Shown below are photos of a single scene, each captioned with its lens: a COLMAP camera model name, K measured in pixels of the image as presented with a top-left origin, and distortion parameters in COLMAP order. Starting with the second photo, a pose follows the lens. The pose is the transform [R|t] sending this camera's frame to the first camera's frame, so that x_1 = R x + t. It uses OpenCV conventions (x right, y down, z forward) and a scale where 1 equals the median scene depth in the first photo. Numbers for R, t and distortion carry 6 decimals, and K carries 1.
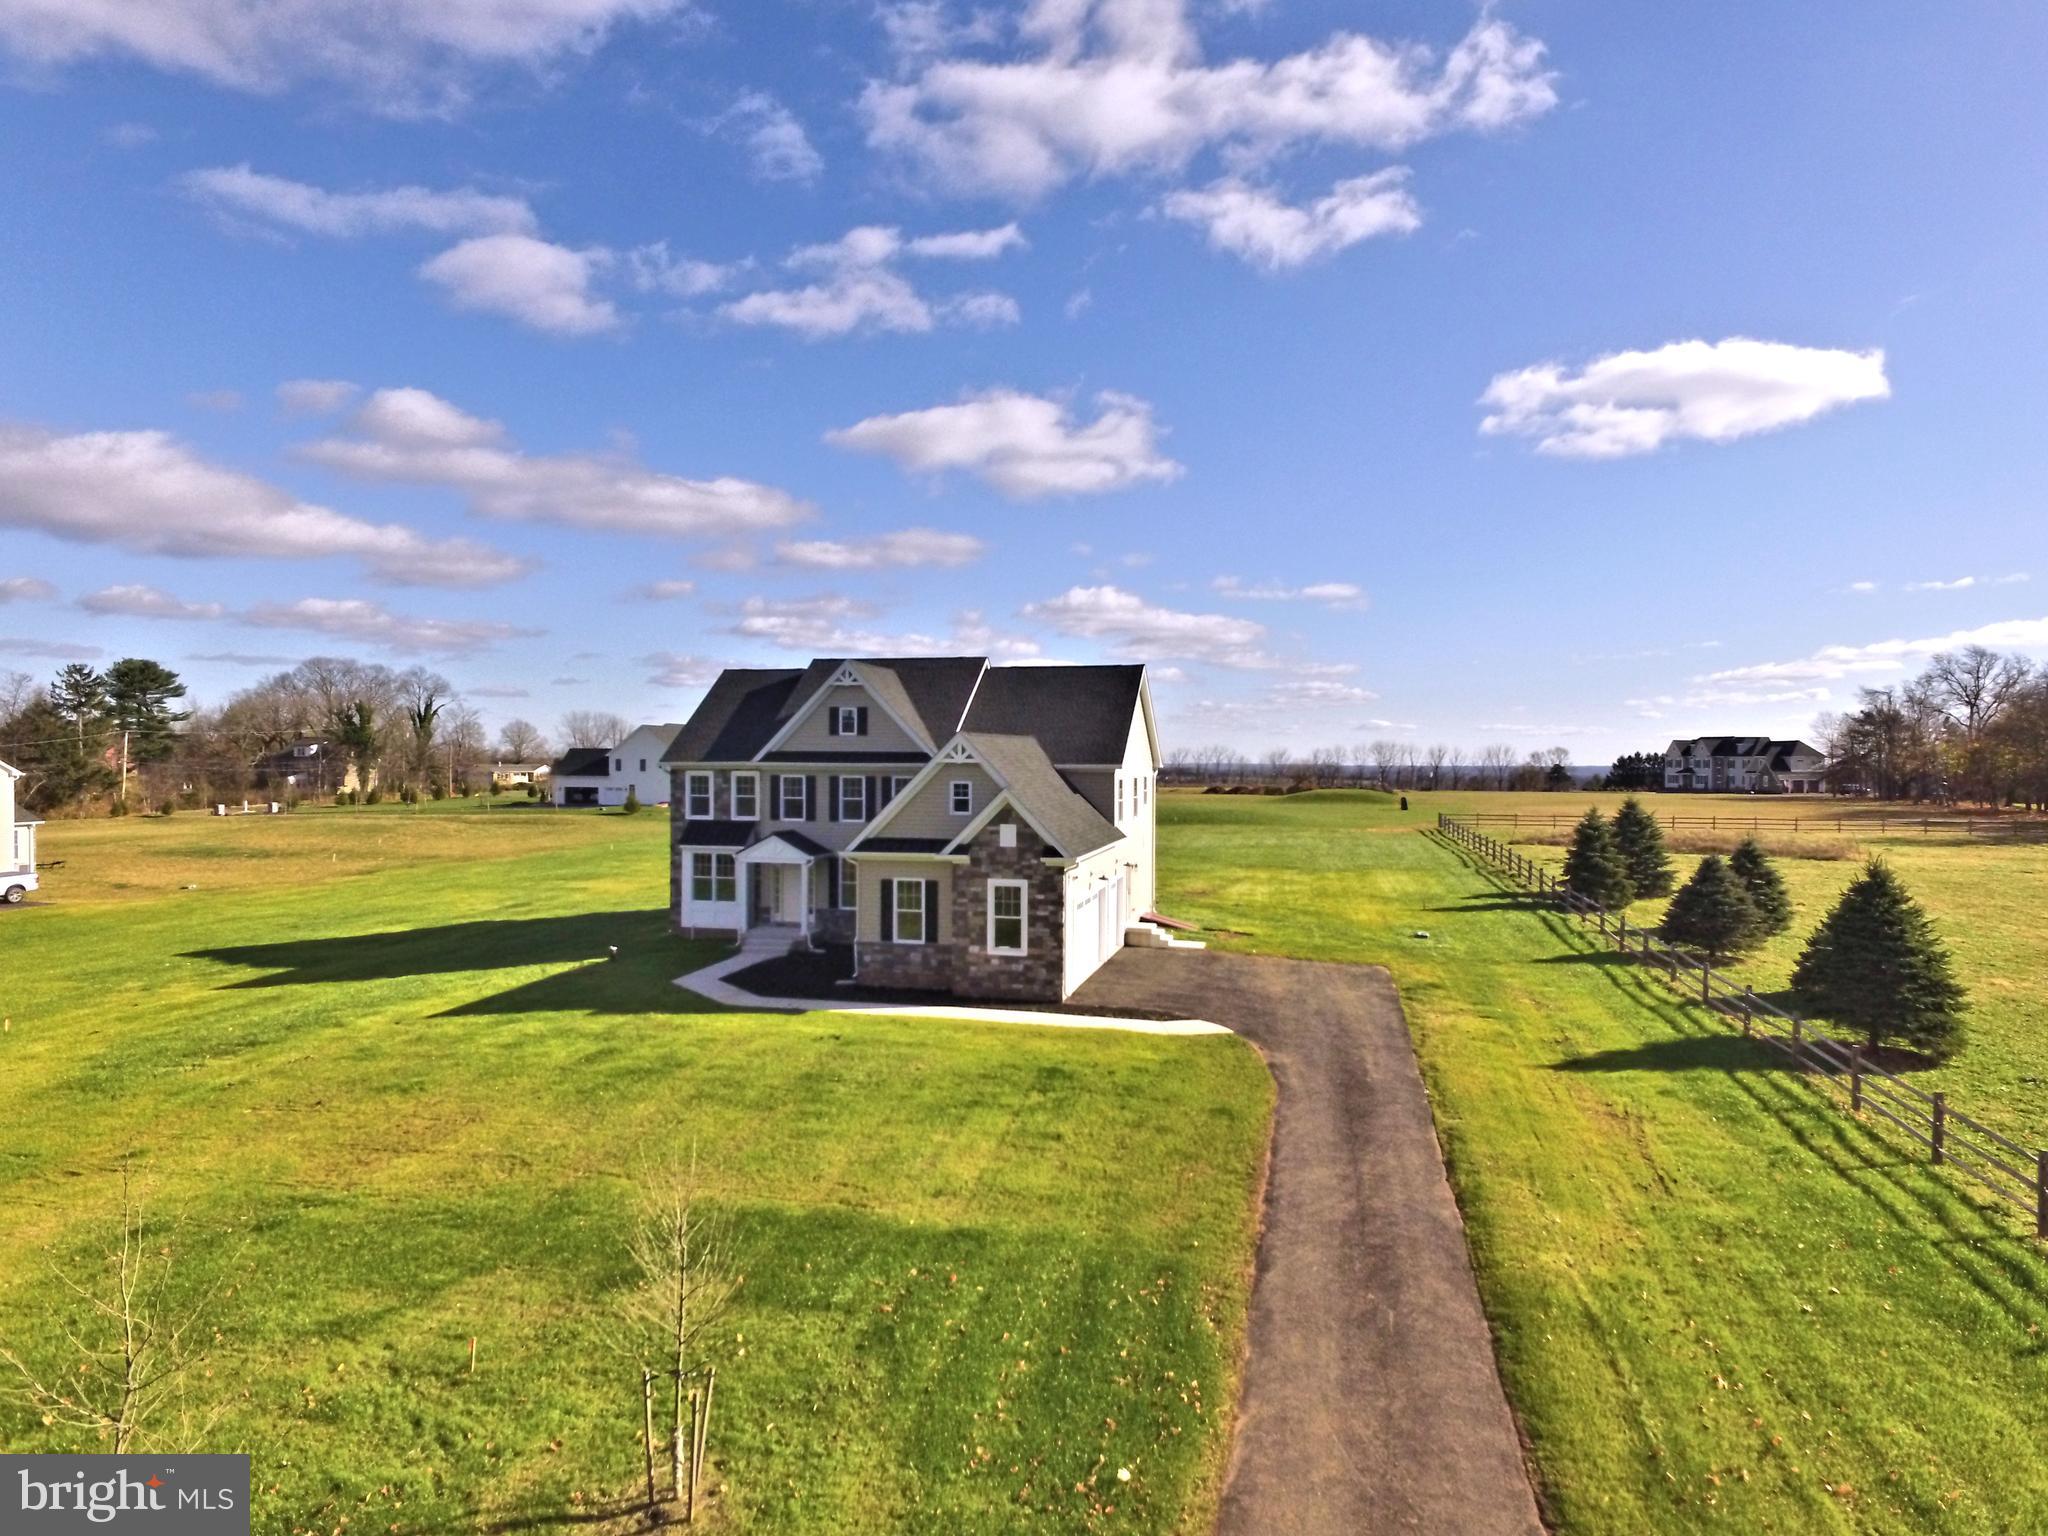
lens RADIAL K [[1189.0, 0, 1049.0], [0, 1189.0, 772.1], [0, 0, 1]] dist [-0.009077, 0.009893]
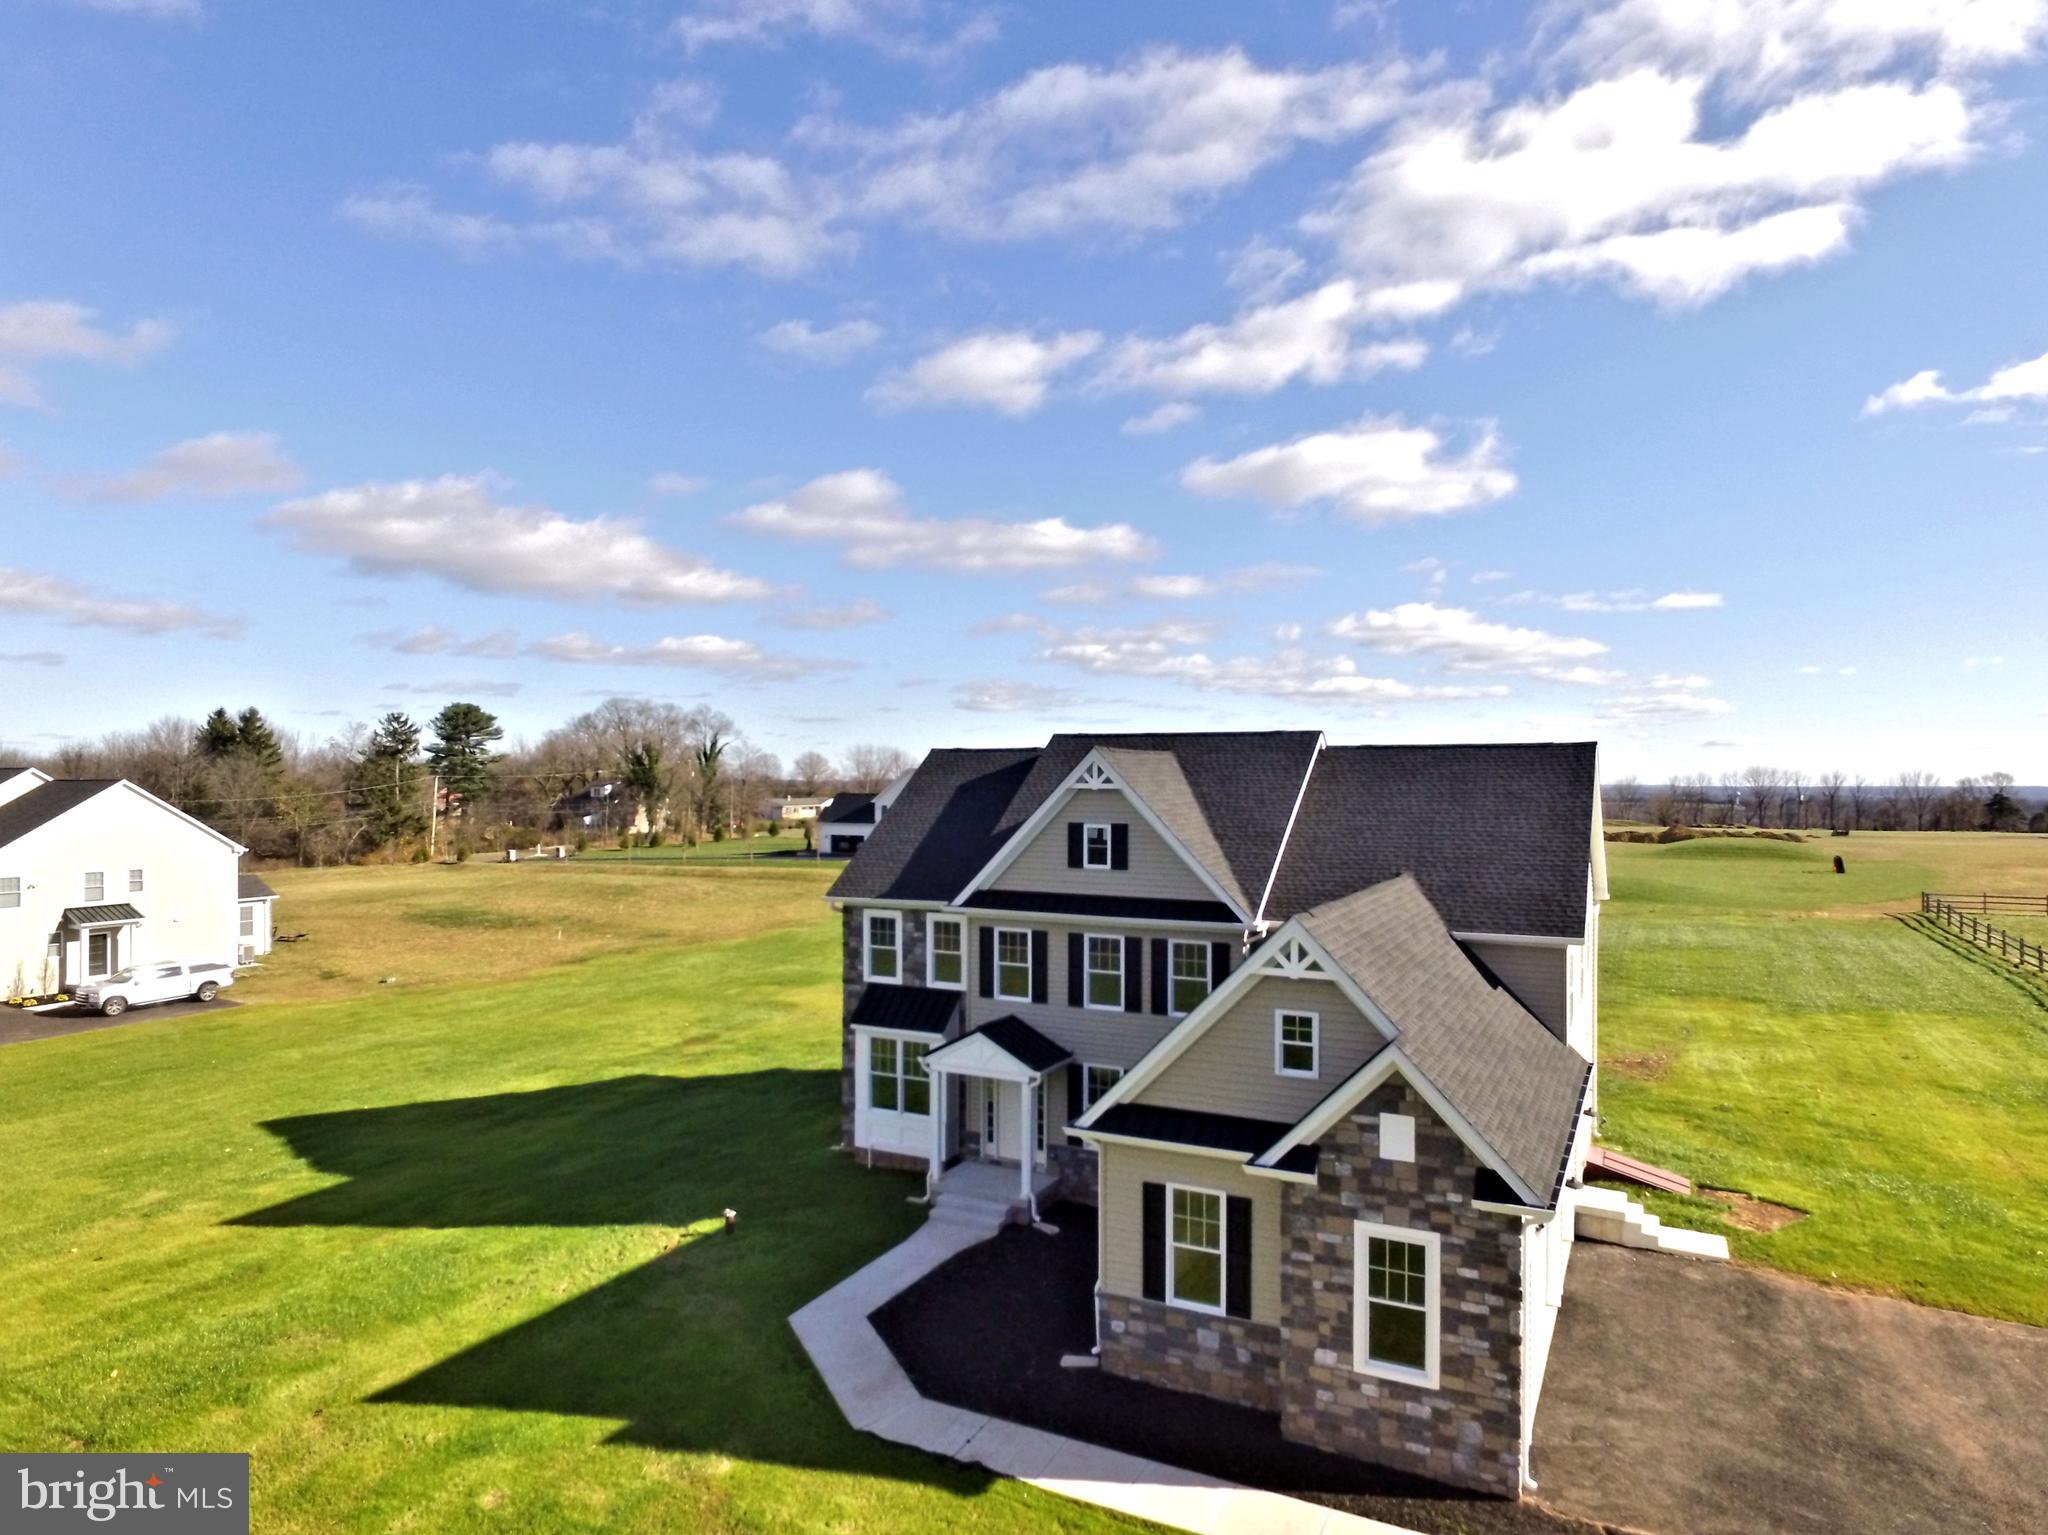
lens RADIAL K [[1215.3, 0, 1047.2], [0, 1215.3, 772.0], [0, 0, 1]] dist [-0.012717, 0.015296]
pose [[0.971240, -0.005455, -0.238041, -0.041343], [0.001335, 0.999847, -0.017465, -0.067302], [0.238100, 0.016645, 0.971098, 0.360177]]
